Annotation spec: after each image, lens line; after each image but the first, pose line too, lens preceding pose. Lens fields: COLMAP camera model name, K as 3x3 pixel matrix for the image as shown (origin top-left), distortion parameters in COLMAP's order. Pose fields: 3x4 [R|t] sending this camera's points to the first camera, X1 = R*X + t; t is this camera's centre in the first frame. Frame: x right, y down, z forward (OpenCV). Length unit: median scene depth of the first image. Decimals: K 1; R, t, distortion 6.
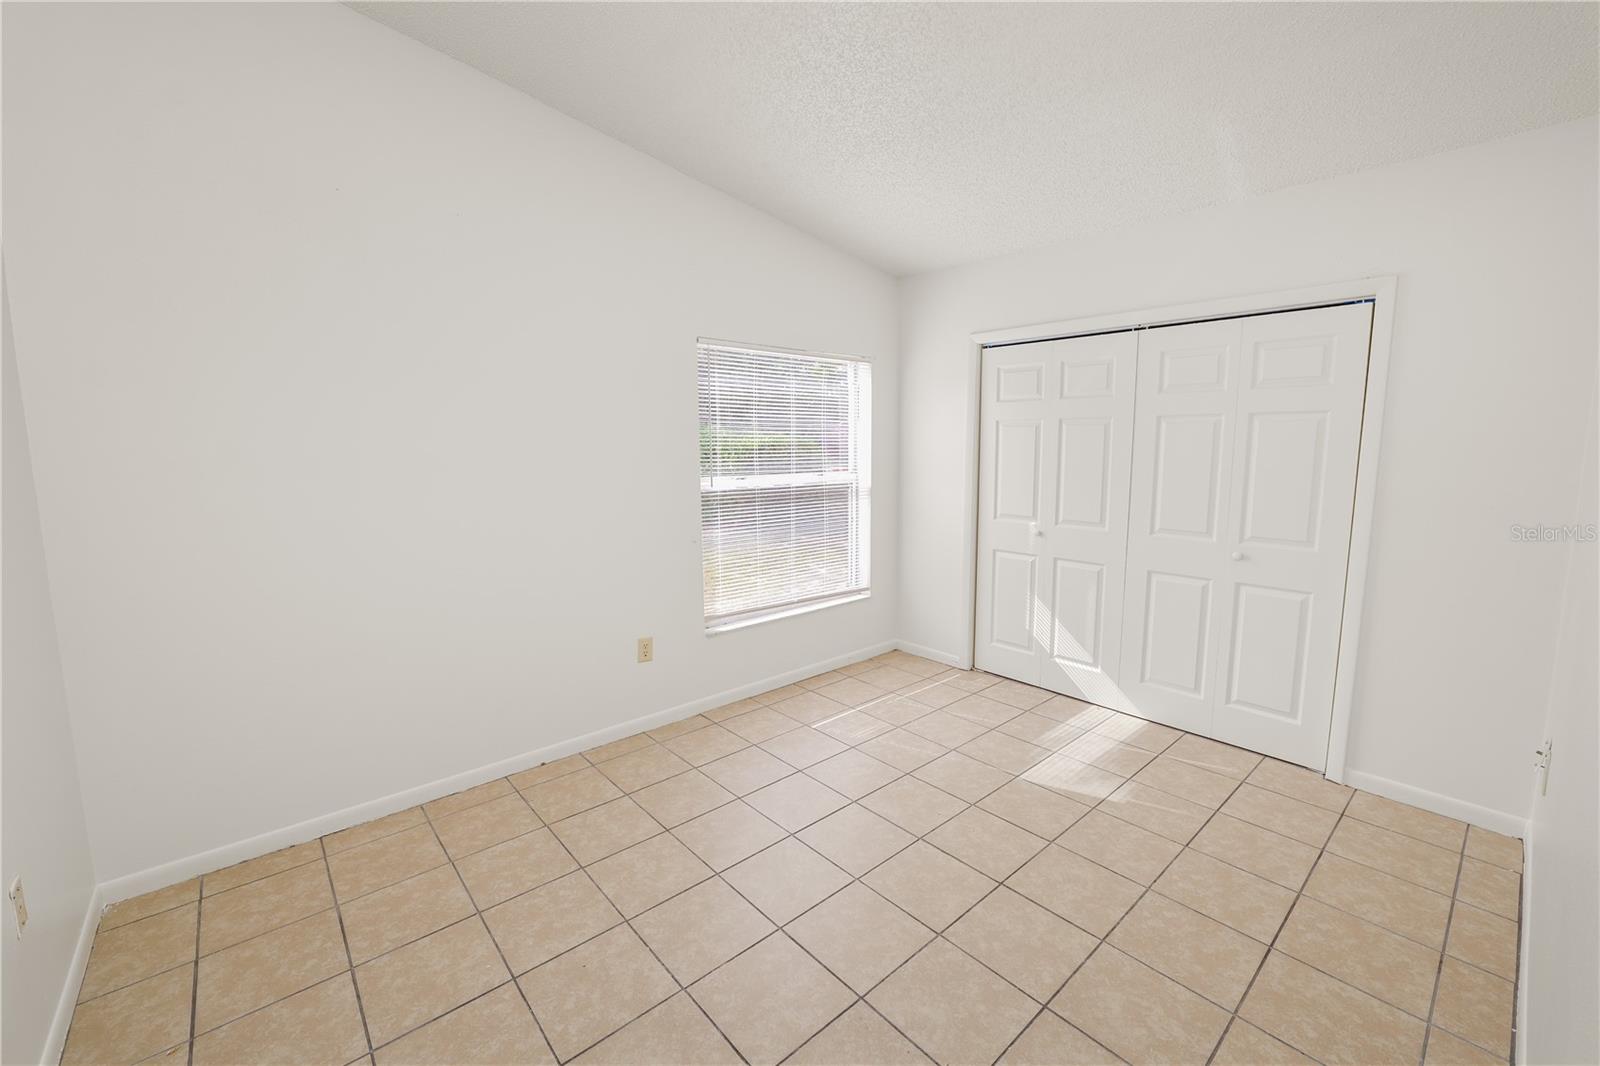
lens RADIAL K [[654.6, 0, 795.9], [0, 654.6, 523.9], [0, 0, 1]] dist [-0.002603, -0.000157]
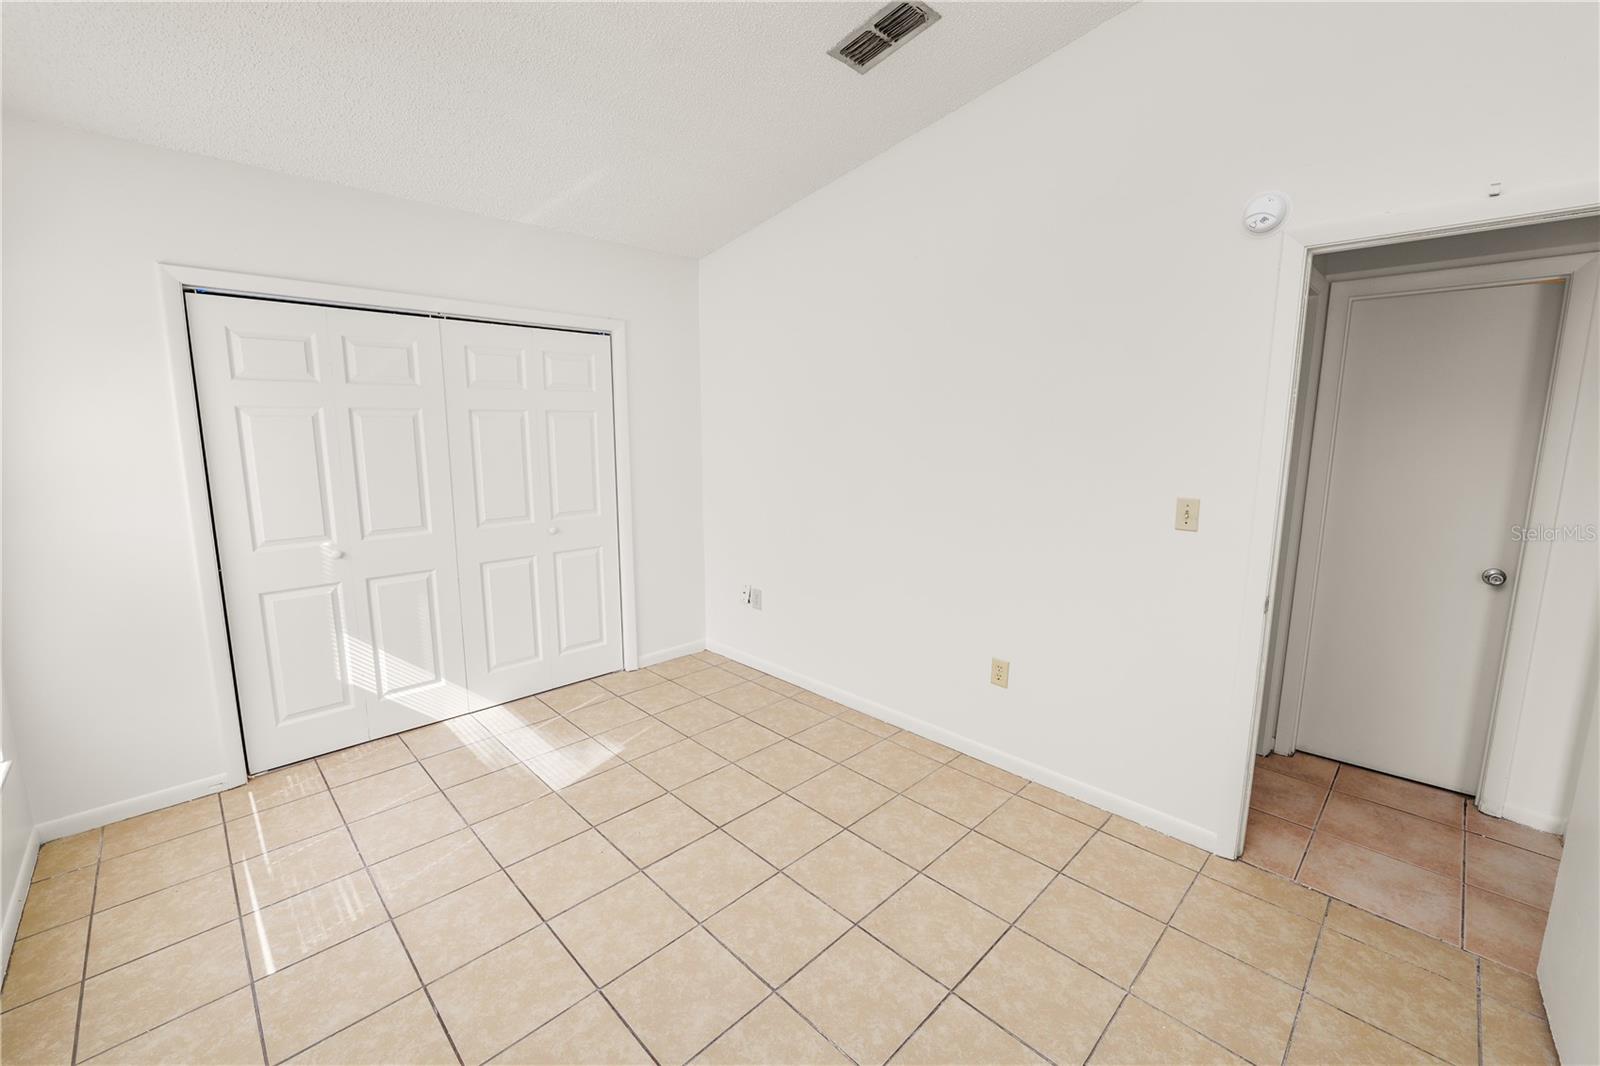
lens RADIAL K [[649.3, 0, 802.4], [0, 649.3, 529.2], [0, 0, 1]] dist [-0.009065, 0.000005]
pose [[-0.059787, -0.154372, 0.986202, -0.461012], [0.126000, 0.978900, 0.160868, -0.076821], [-0.990227, 0.133880, -0.039075, 0.528698]]
